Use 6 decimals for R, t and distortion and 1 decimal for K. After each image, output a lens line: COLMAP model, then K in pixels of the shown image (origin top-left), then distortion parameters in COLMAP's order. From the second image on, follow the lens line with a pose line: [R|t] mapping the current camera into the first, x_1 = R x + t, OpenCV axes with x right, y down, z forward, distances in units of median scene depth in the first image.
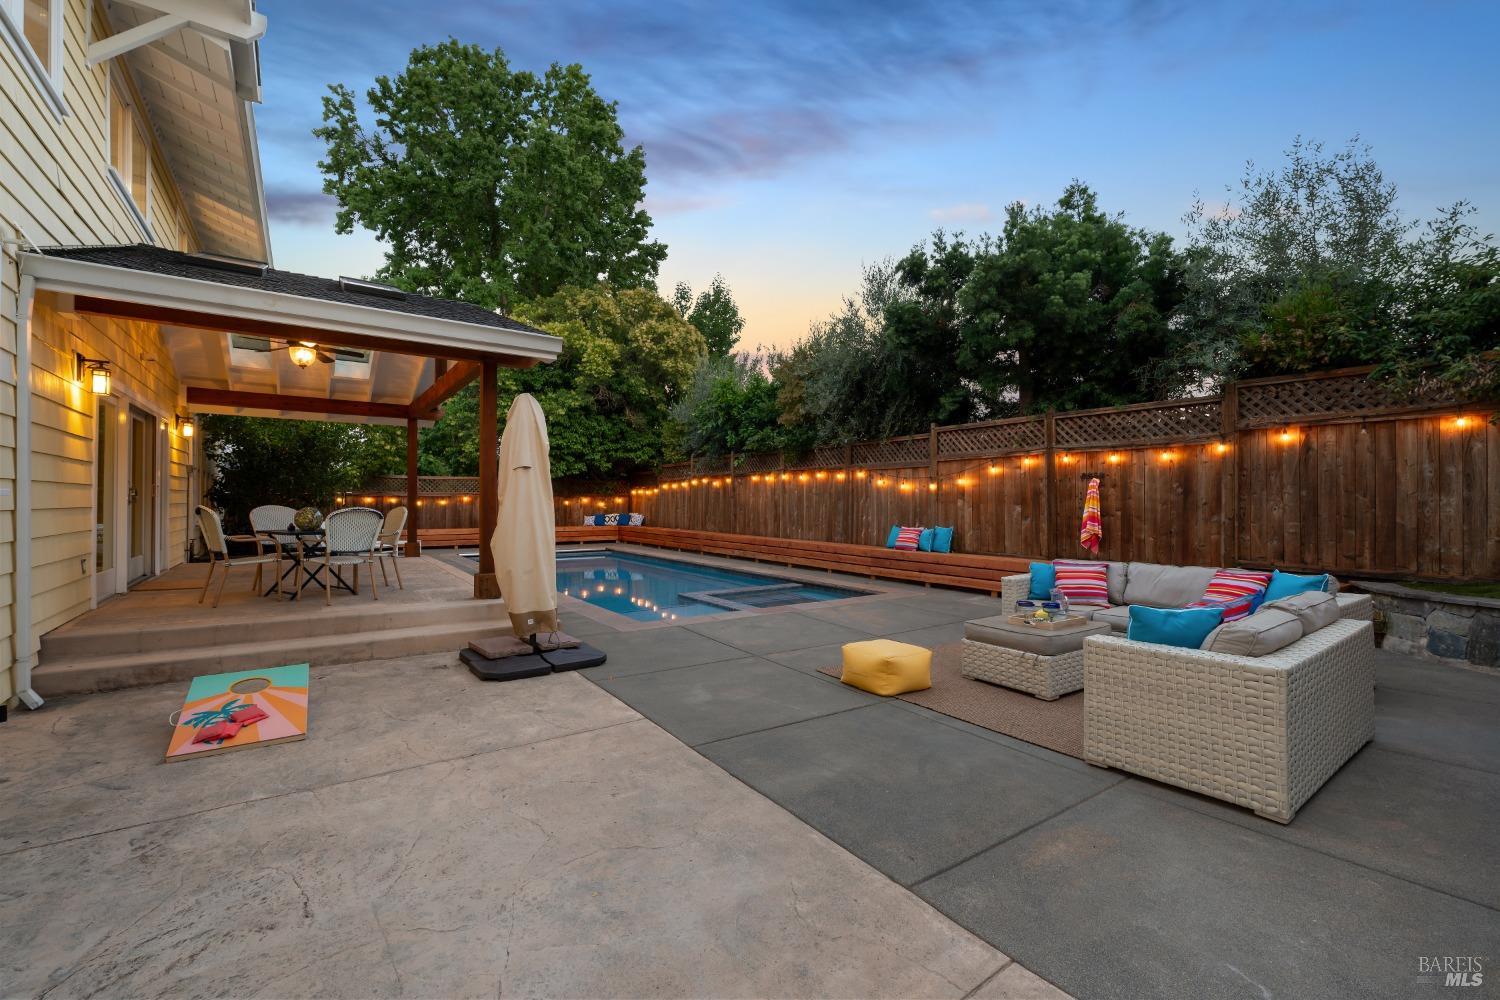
lens RADIAL K [[633.1, 0, 750.0], [0, 633.1, 500.0], [0, 0, 1]] dist [0.022938, 0.000032]
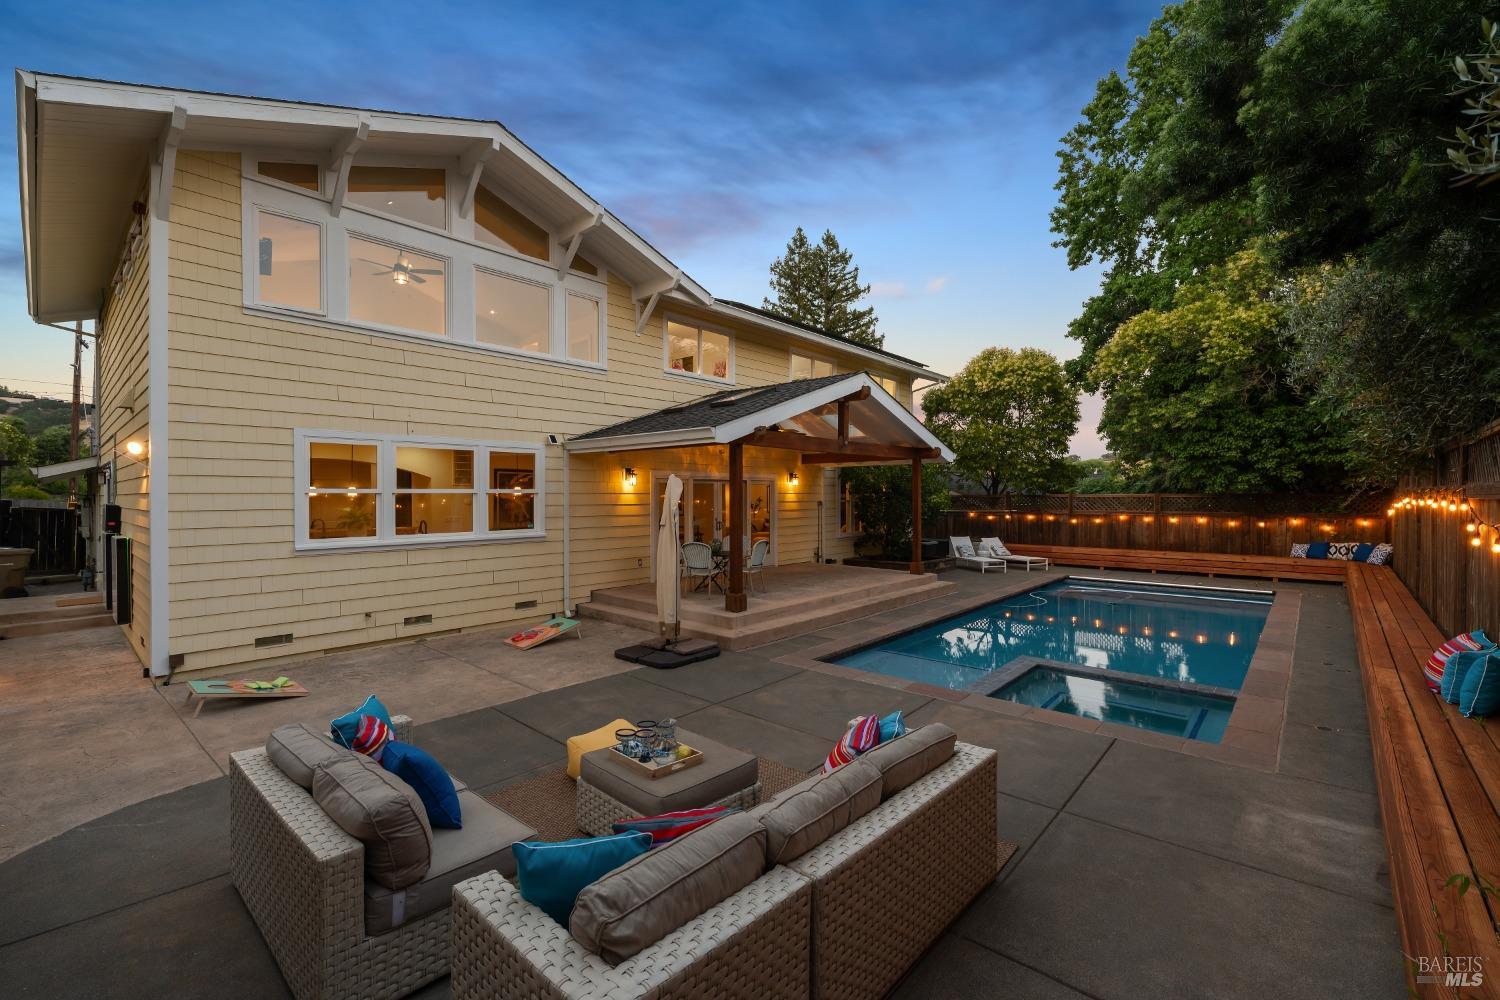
lens RADIAL K [[634.6, 0, 750.0], [0, 634.6, 500.0], [0, 0, 1]] dist [-0.001510, 0.000294]
pose [[0.228653, 0.001451, -0.973507, 0.336605], [0.004980, 0.999984, 0.002661, -0.032620], [0.973495, -0.005457, 0.228642, 0.252903]]
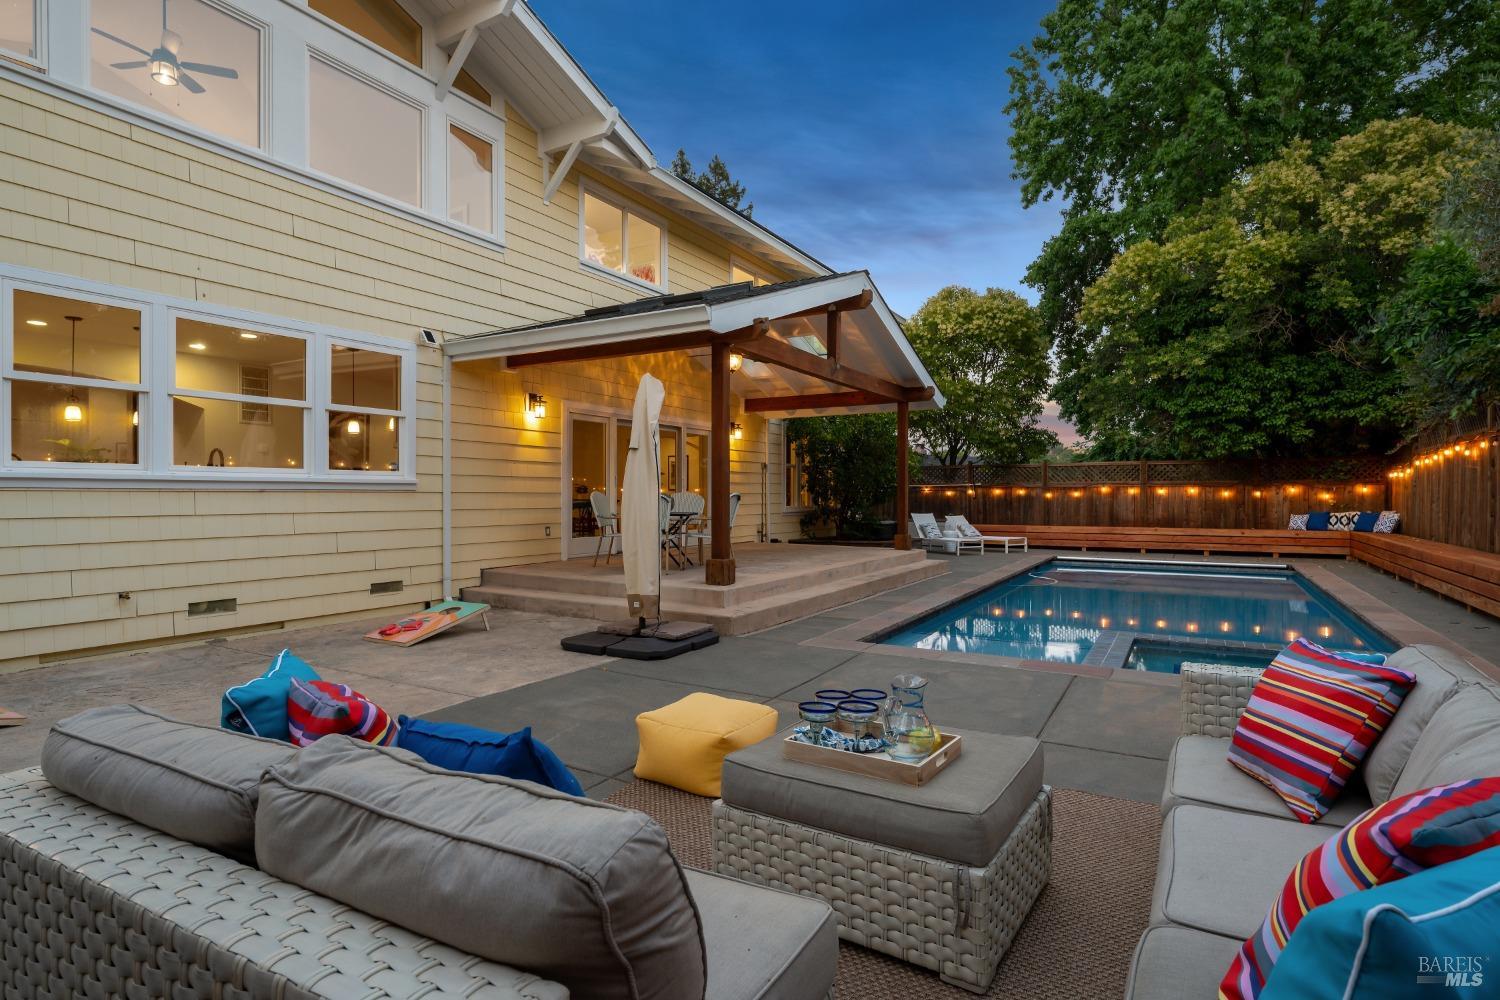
lens RADIAL K [[767.0, 0, 750.0], [0, 767.0, 500.0], [0, 0, 1]] dist [-0.000489, 0.000455]
pose [[0.419710, -0.000193, -0.907658, 0.237733], [0.003030, 0.999995, 0.001188, 0.008856], [0.907653, -0.003249, 0.419708, 0.194927]]
